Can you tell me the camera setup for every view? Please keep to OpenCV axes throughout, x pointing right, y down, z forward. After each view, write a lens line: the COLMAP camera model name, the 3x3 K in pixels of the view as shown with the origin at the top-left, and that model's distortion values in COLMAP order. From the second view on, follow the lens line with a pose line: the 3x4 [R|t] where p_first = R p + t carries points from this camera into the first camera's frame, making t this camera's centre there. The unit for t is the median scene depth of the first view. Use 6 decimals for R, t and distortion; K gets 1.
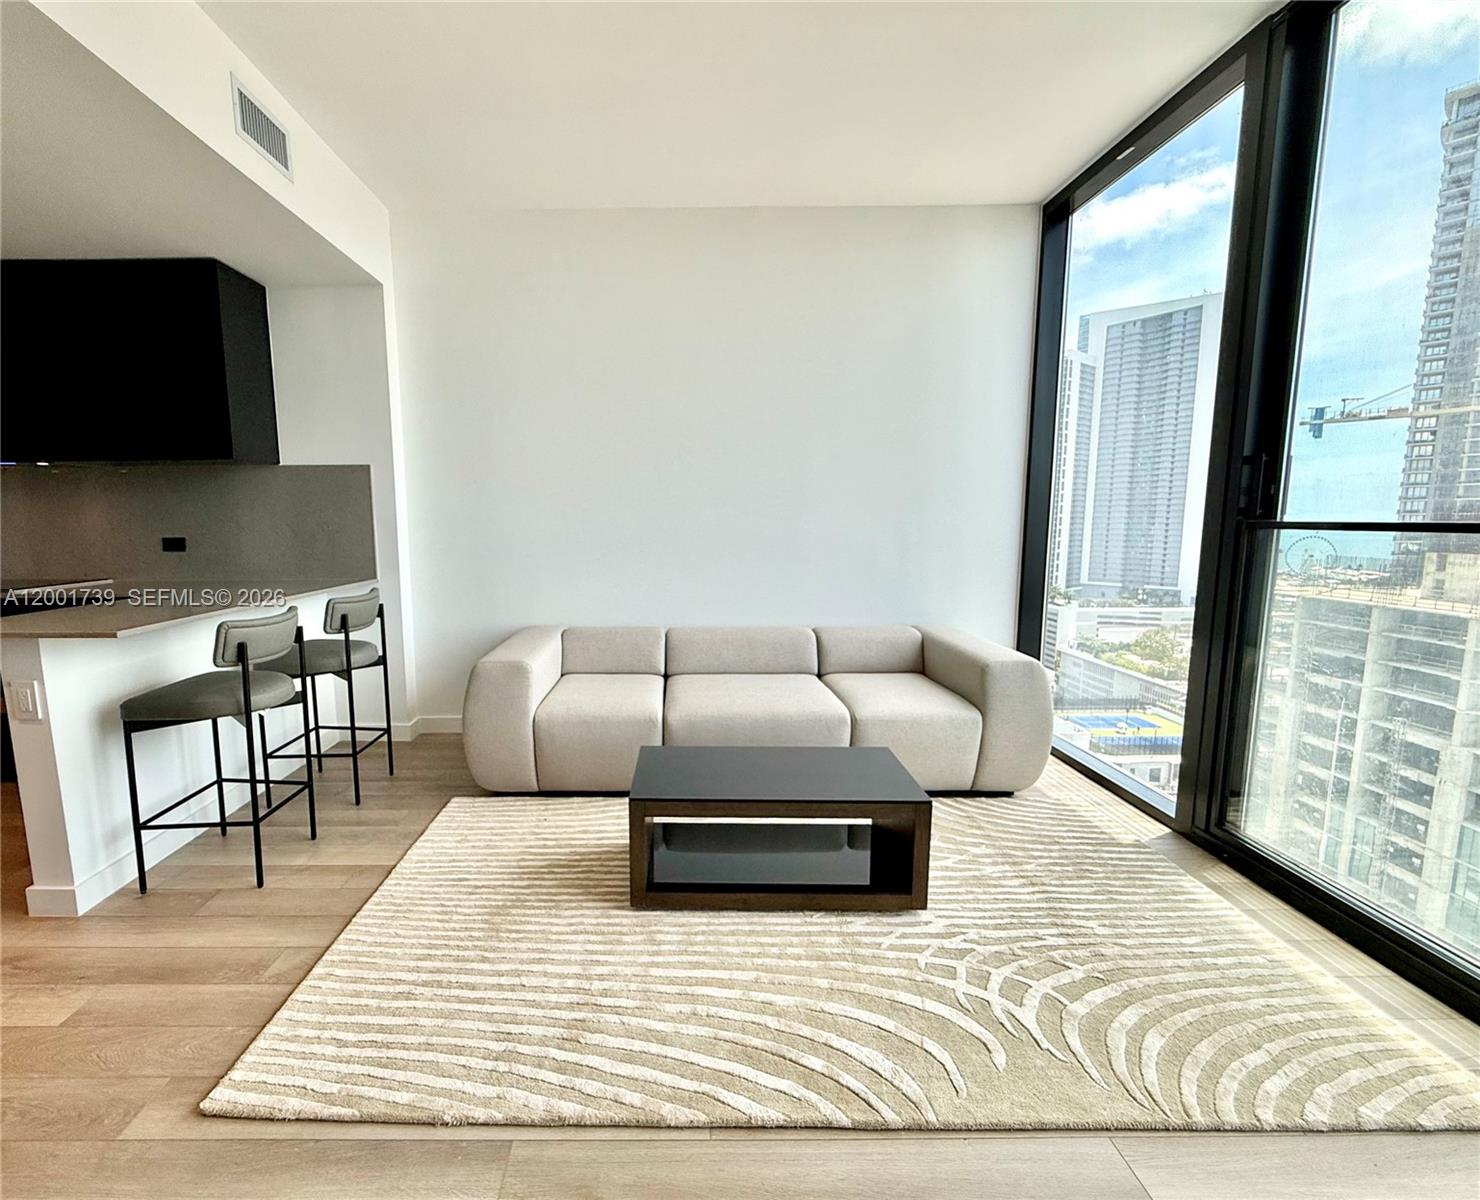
lens RADIAL K [[700.1, 0, 730.2], [0, 700.1, 600.2], [0, 0, 1]] dist [-0.009326, 0.000505]
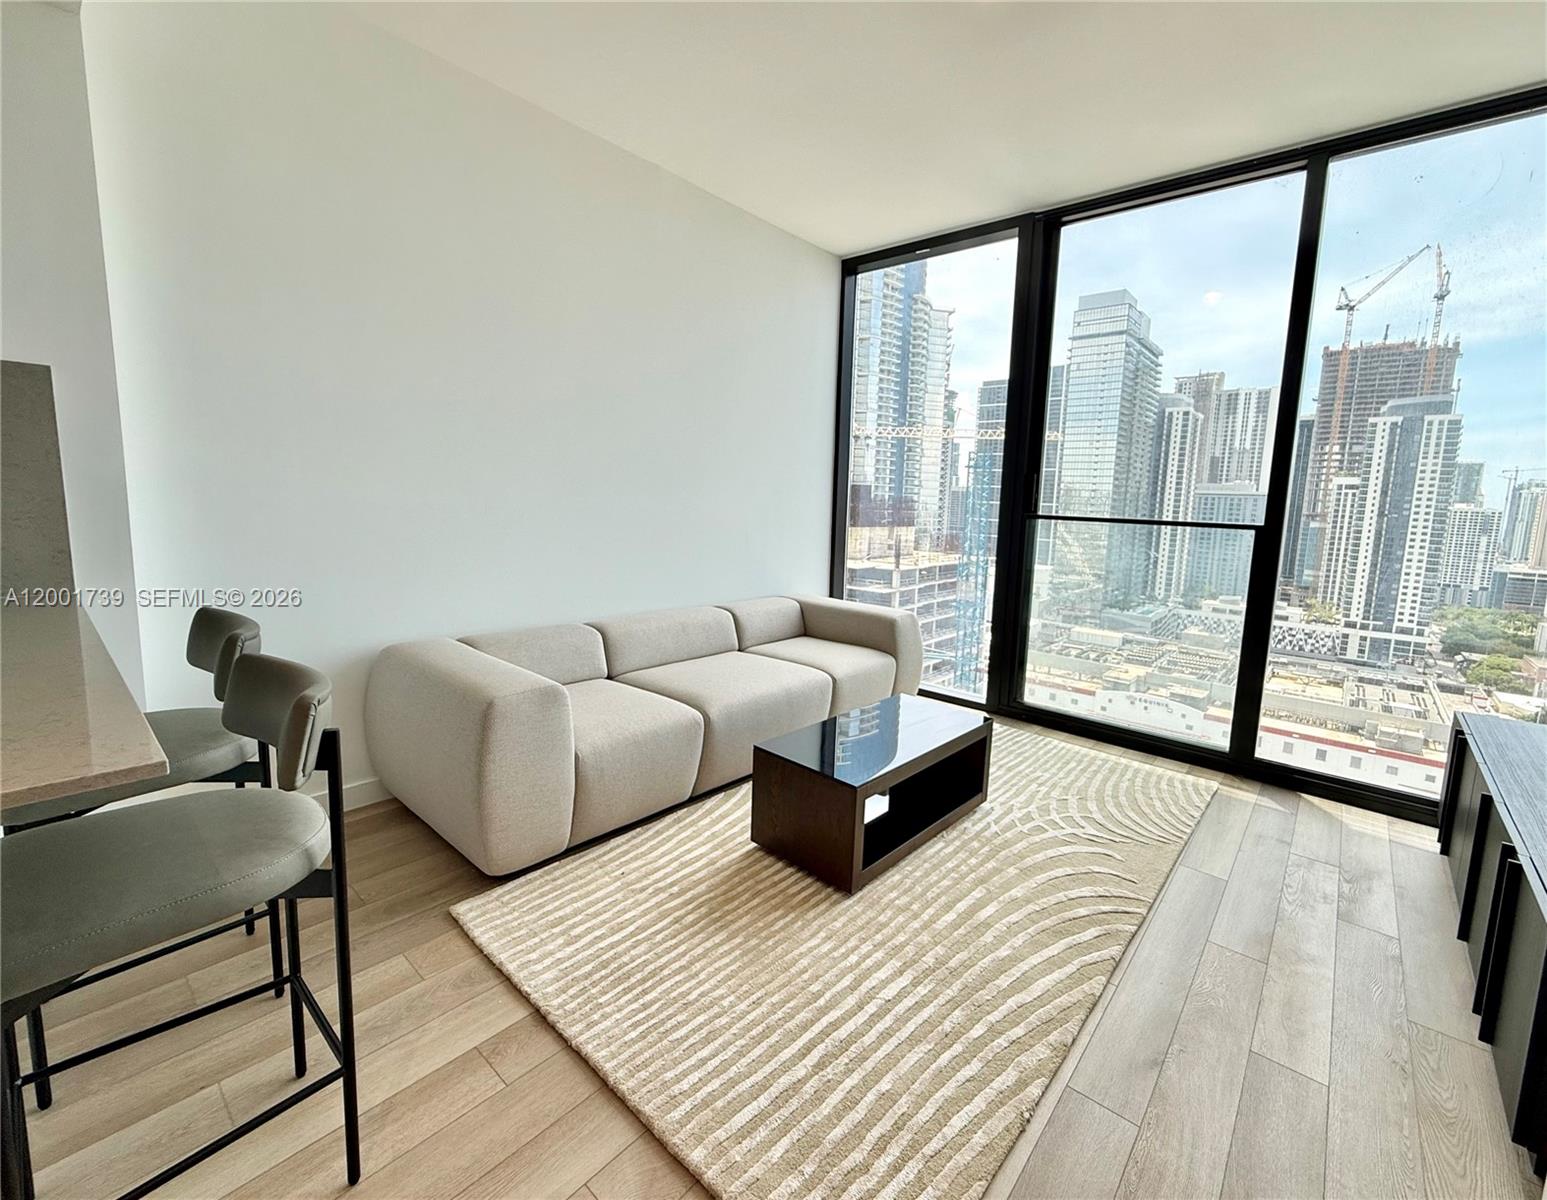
lens RADIAL K [[660.2, 0, 830.3], [0, 660.2, 580.4], [0, 0, 1]] dist [0.002506, 0.001294]
pose [[0.645188, -0.076663, 0.760168, -0.782091], [0.076175, 0.996450, 0.035839, -0.037138], [-0.760217, 0.034783, 0.648737, 0.372441]]
